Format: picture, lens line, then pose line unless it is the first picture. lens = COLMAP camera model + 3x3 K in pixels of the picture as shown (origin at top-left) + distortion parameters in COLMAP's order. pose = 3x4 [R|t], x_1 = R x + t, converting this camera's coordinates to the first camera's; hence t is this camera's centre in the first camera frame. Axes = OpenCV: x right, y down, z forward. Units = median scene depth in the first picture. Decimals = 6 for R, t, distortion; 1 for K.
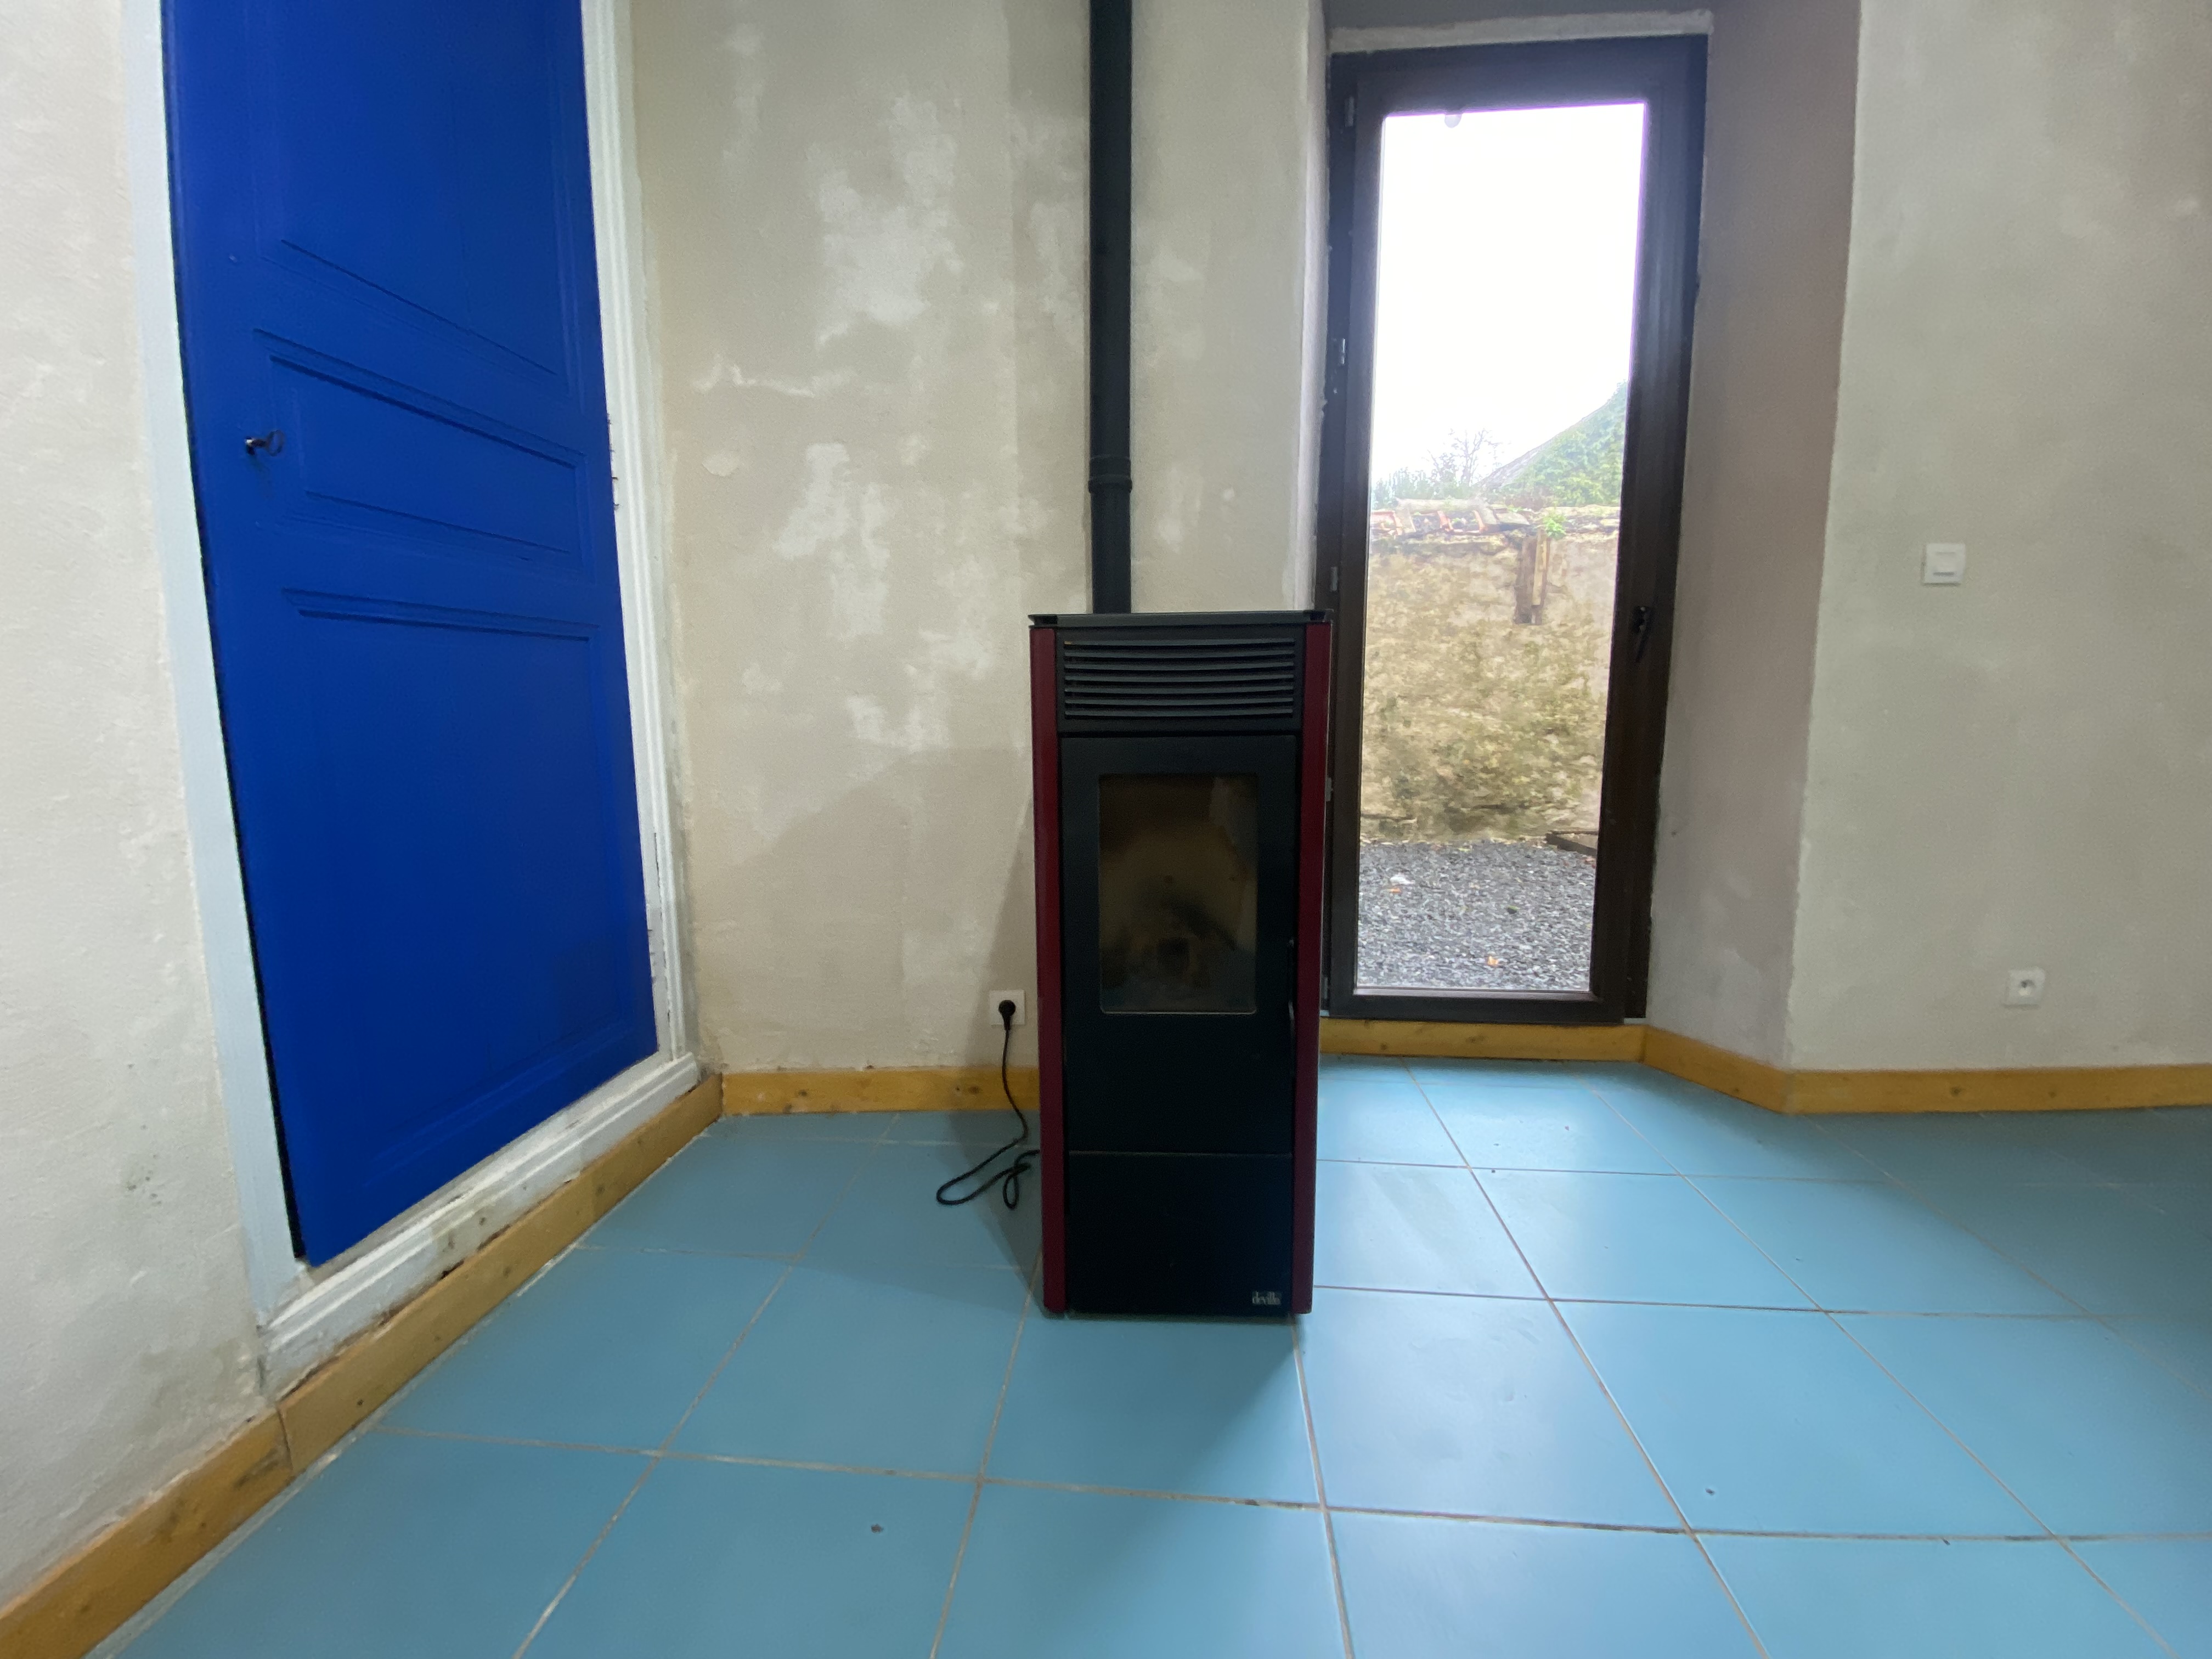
lens RADIAL K [[901.5, 0, 1107.7], [0, 901.5, 822.3], [0, 0, 1]] dist [0.003370, -0.003454]
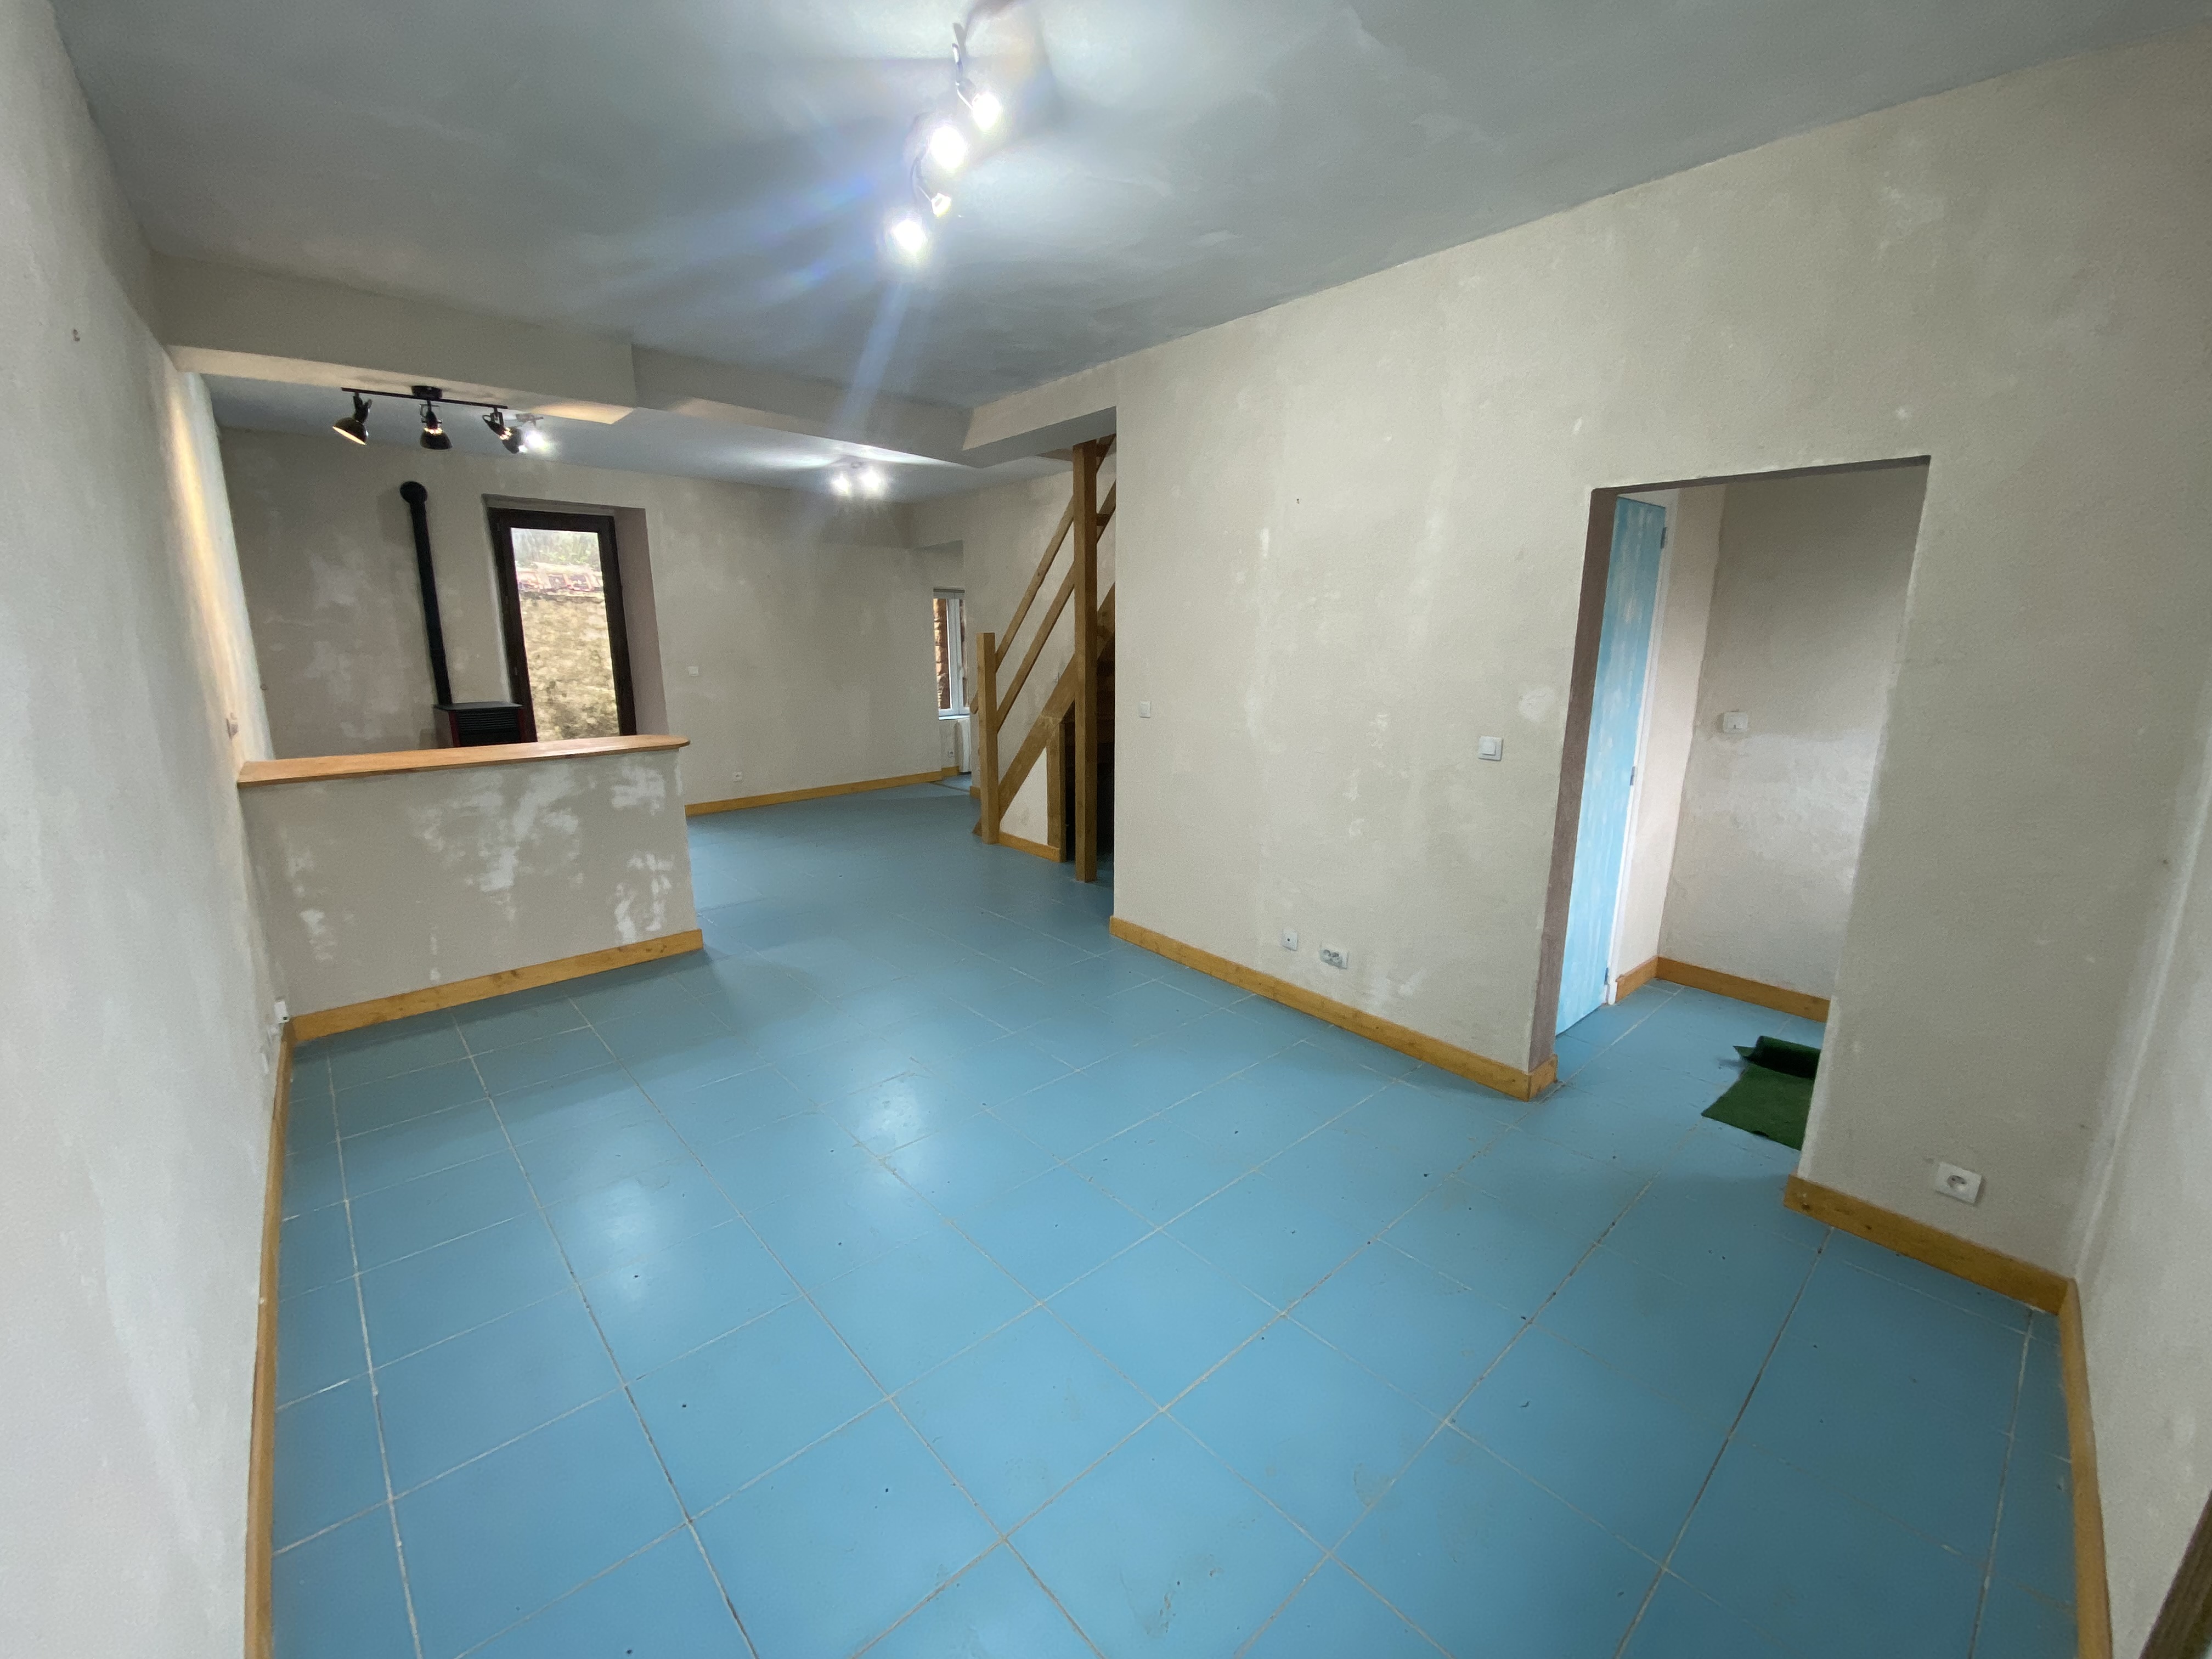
lens RADIAL K [[901.5, 0, 1095.2], [0, 901.5, 834.8], [0, 0, 1]] dist [0.003370, -0.003454]
pose [[0.683893, -0.155398, 0.712841, -0.272353], [0.085197, 0.987379, 0.133510, 0.014606], [-0.724591, -0.030574, 0.688501, -1.026821]]
